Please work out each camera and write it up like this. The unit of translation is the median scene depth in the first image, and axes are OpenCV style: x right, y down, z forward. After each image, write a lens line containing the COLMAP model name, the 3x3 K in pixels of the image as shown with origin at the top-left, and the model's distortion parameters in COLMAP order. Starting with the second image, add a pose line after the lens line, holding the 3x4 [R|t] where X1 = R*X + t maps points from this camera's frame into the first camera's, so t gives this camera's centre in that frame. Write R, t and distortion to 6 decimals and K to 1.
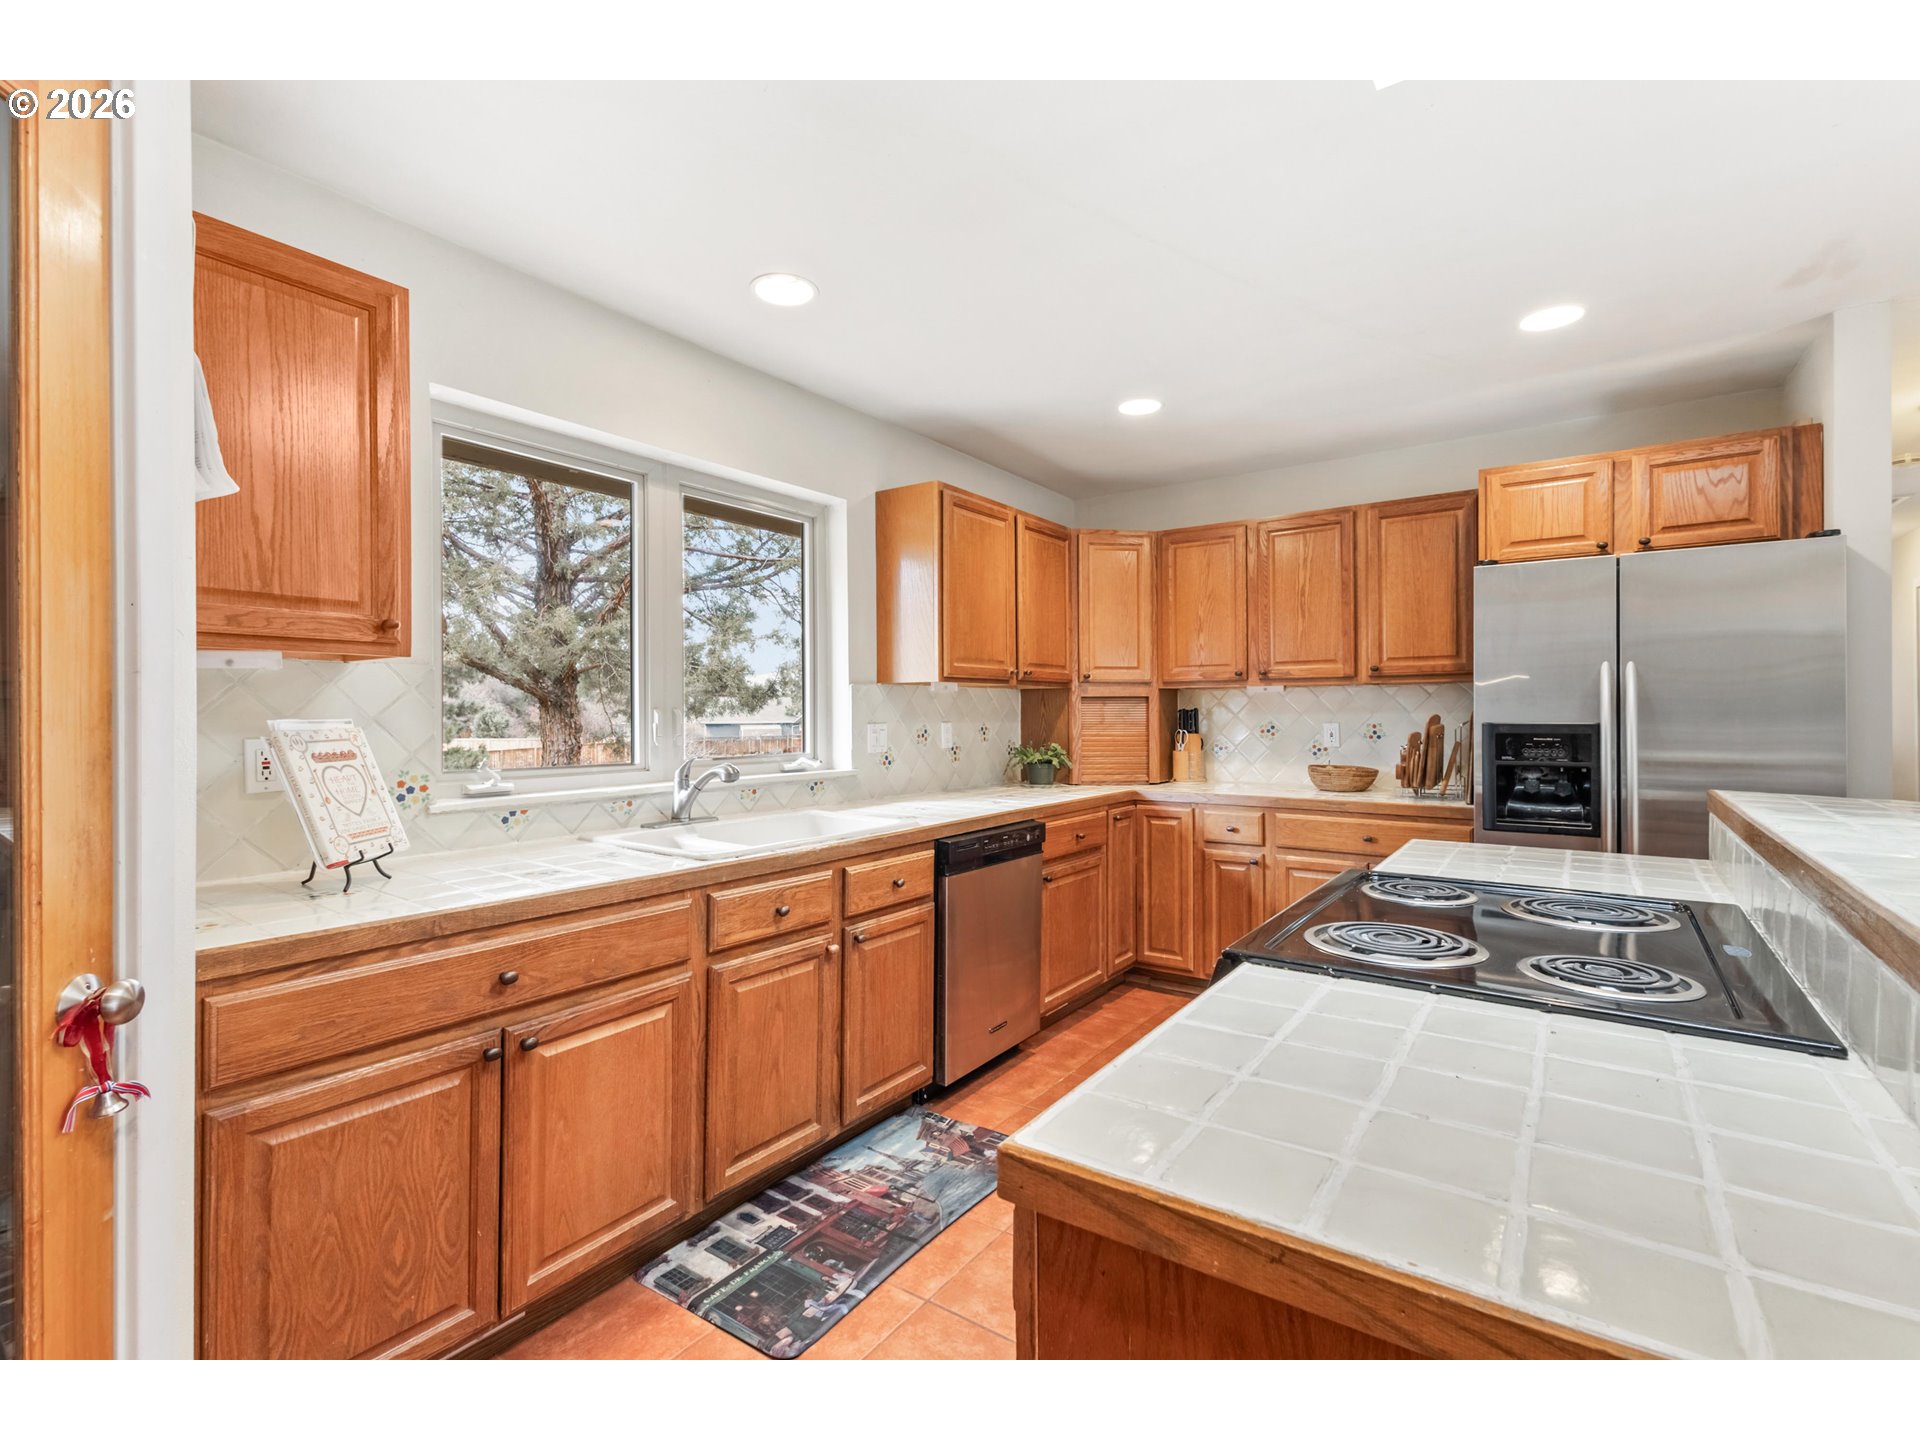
lens RADIAL K [[884.0, 0, 958.5], [0, 884.0, 718.0], [0, 0, 1]] dist [0.011887, -0.001225]
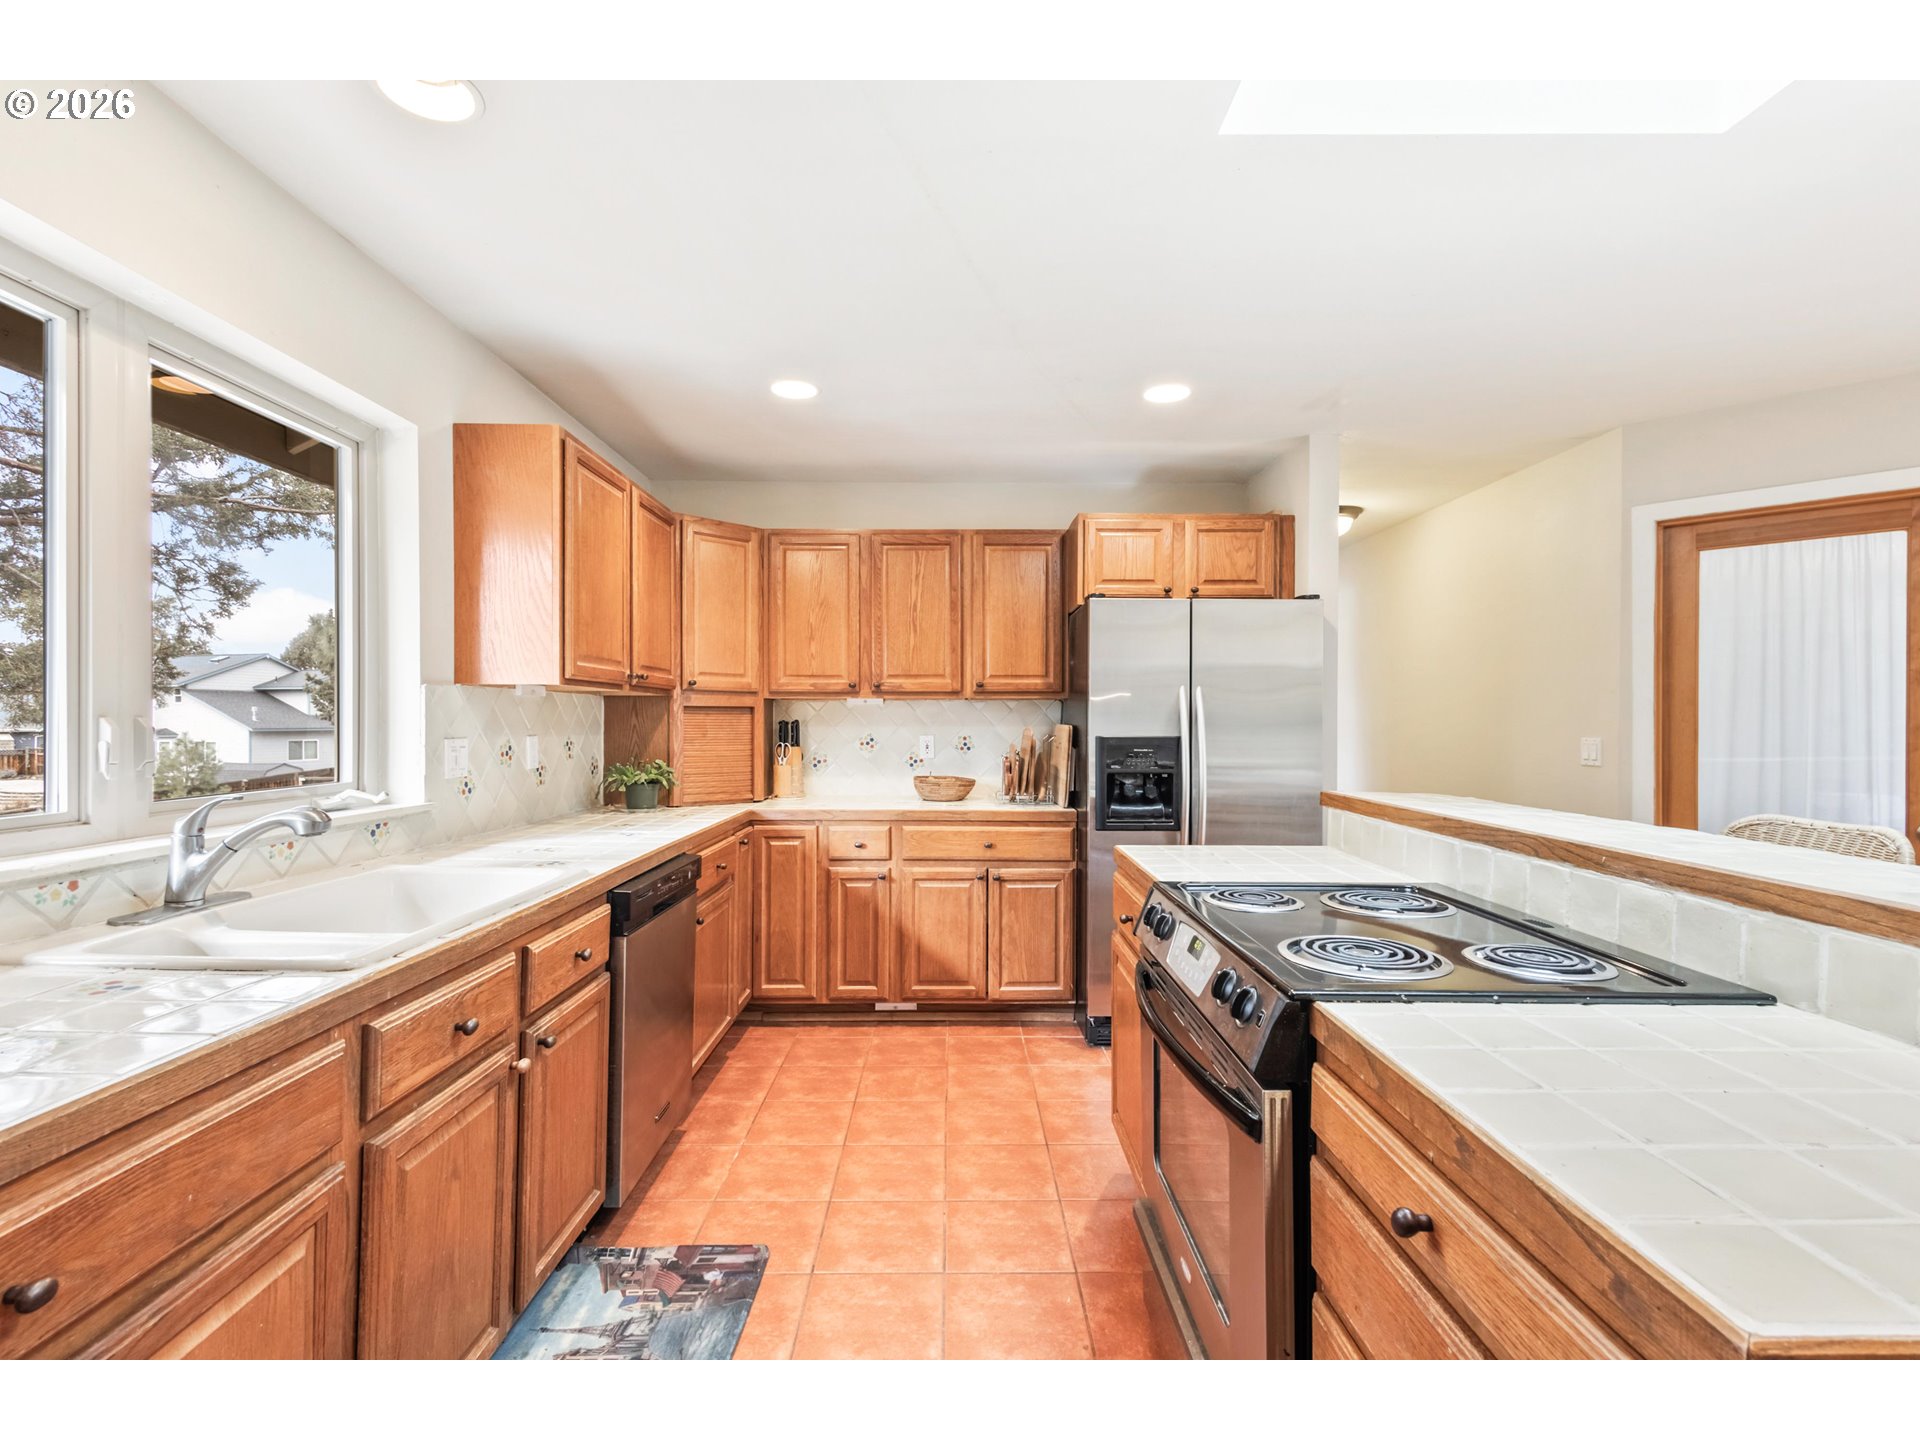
lens RADIAL K [[884.0, 0, 953.2], [0, 884.0, 726.4], [0, 0, 1]] dist [0.011887, -0.001225]
pose [[0.814150, 0.003790, 0.580642, -0.226122], [-0.003911, 0.999992, -0.001042, -0.005762], [-0.580641, -0.001423, 0.814158, 0.194463]]
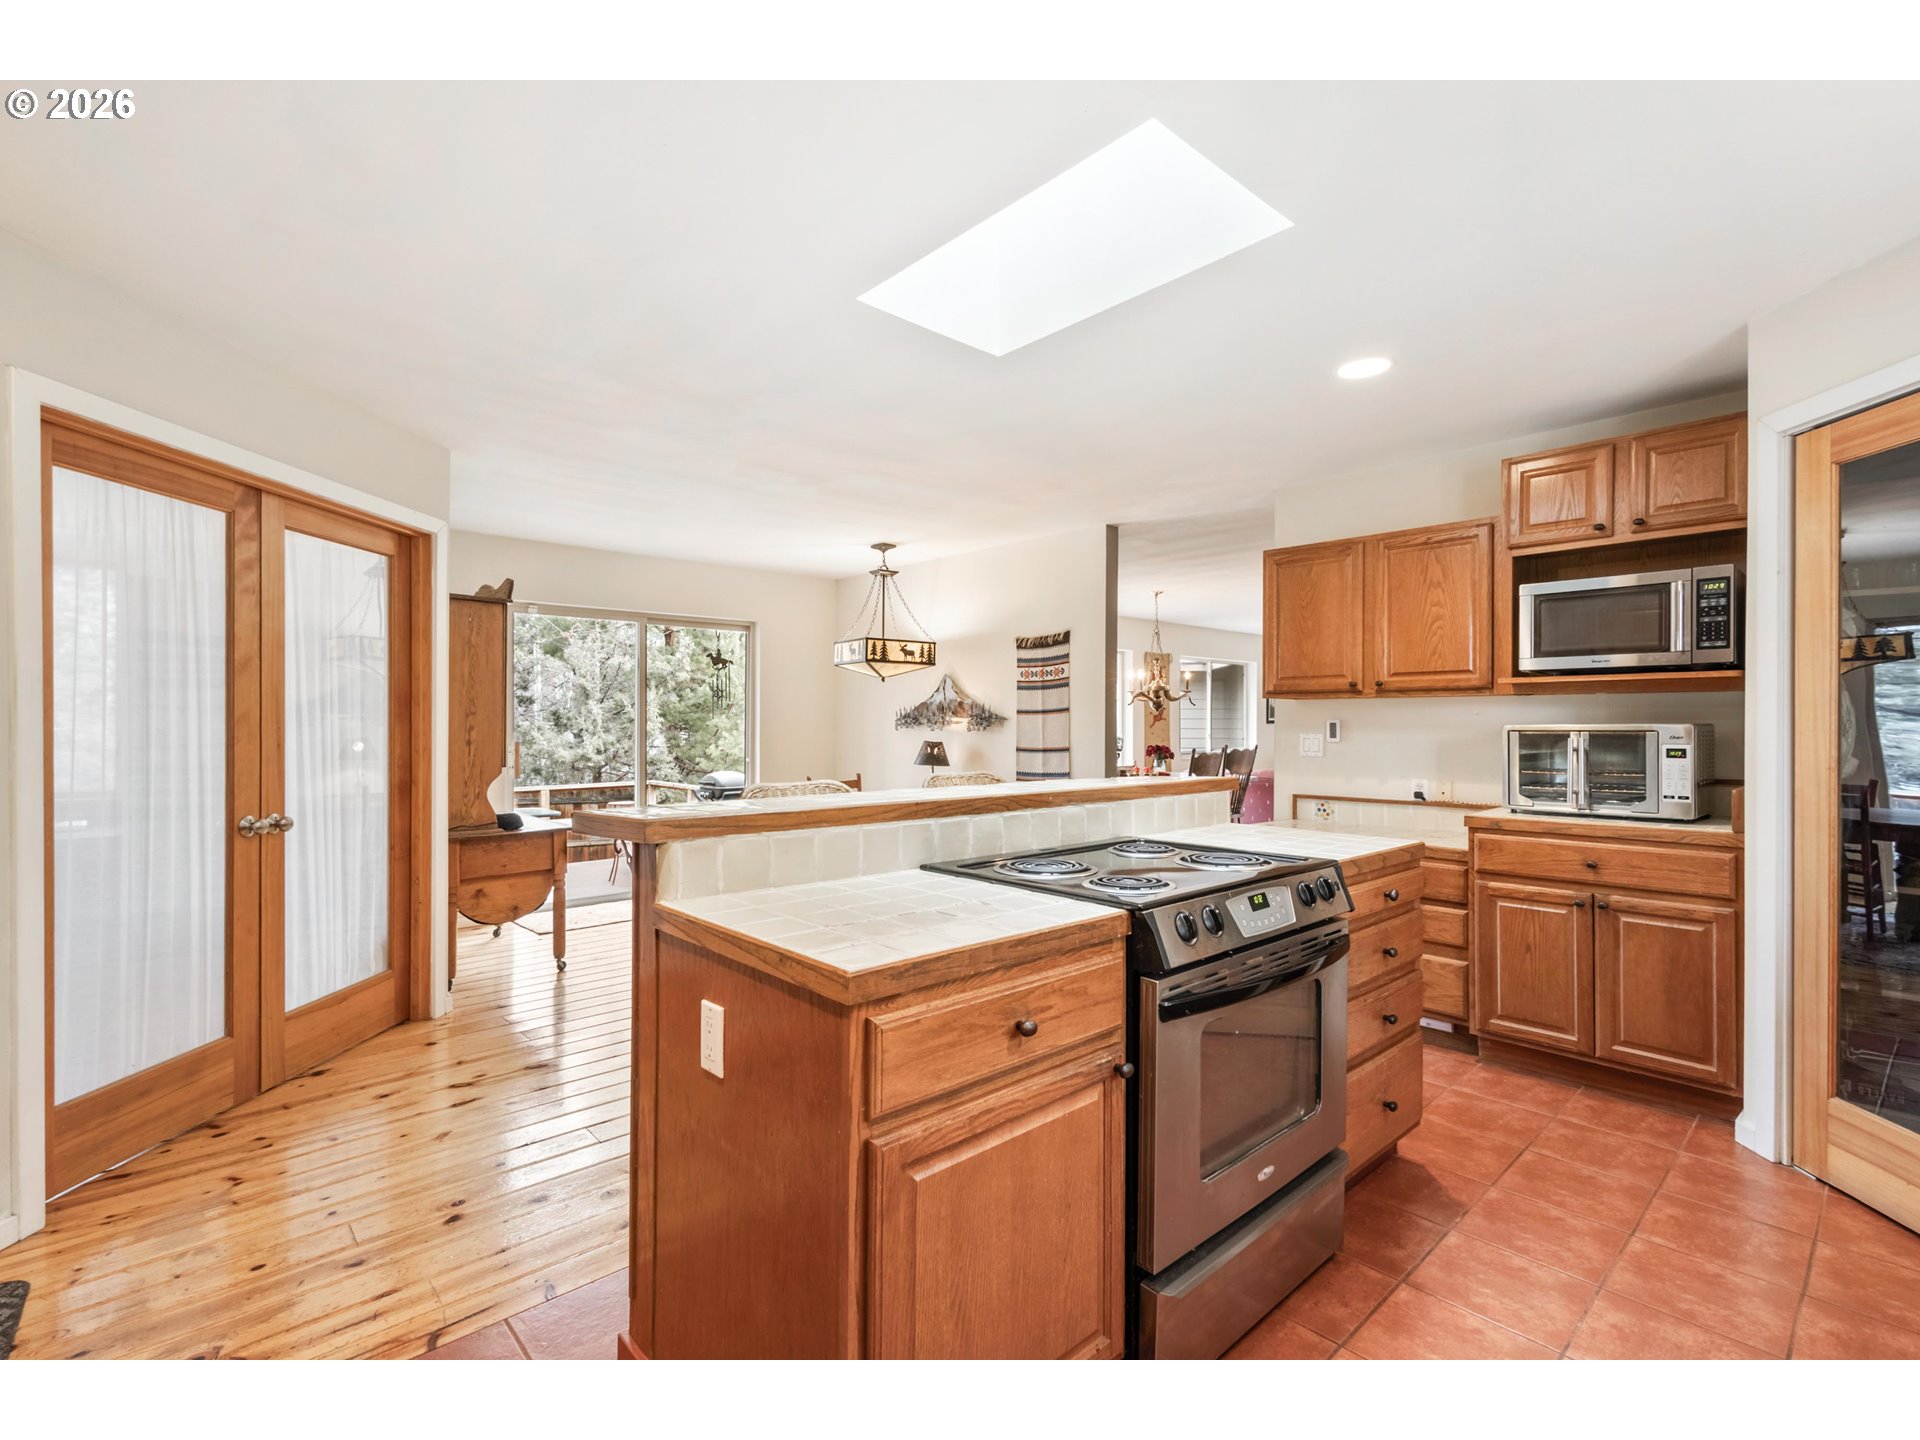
lens RADIAL K [[884.0, 0, 965.1], [0, 884.0, 721.6], [0, 0, 1]] dist [0.011887, -0.001225]
pose [[-0.977648, 0.002918, 0.210228, 0.278779], [0.003305, 0.999993, 0.001485, -0.005584], [-0.210222, 0.002147, -0.977651, 1.219826]]
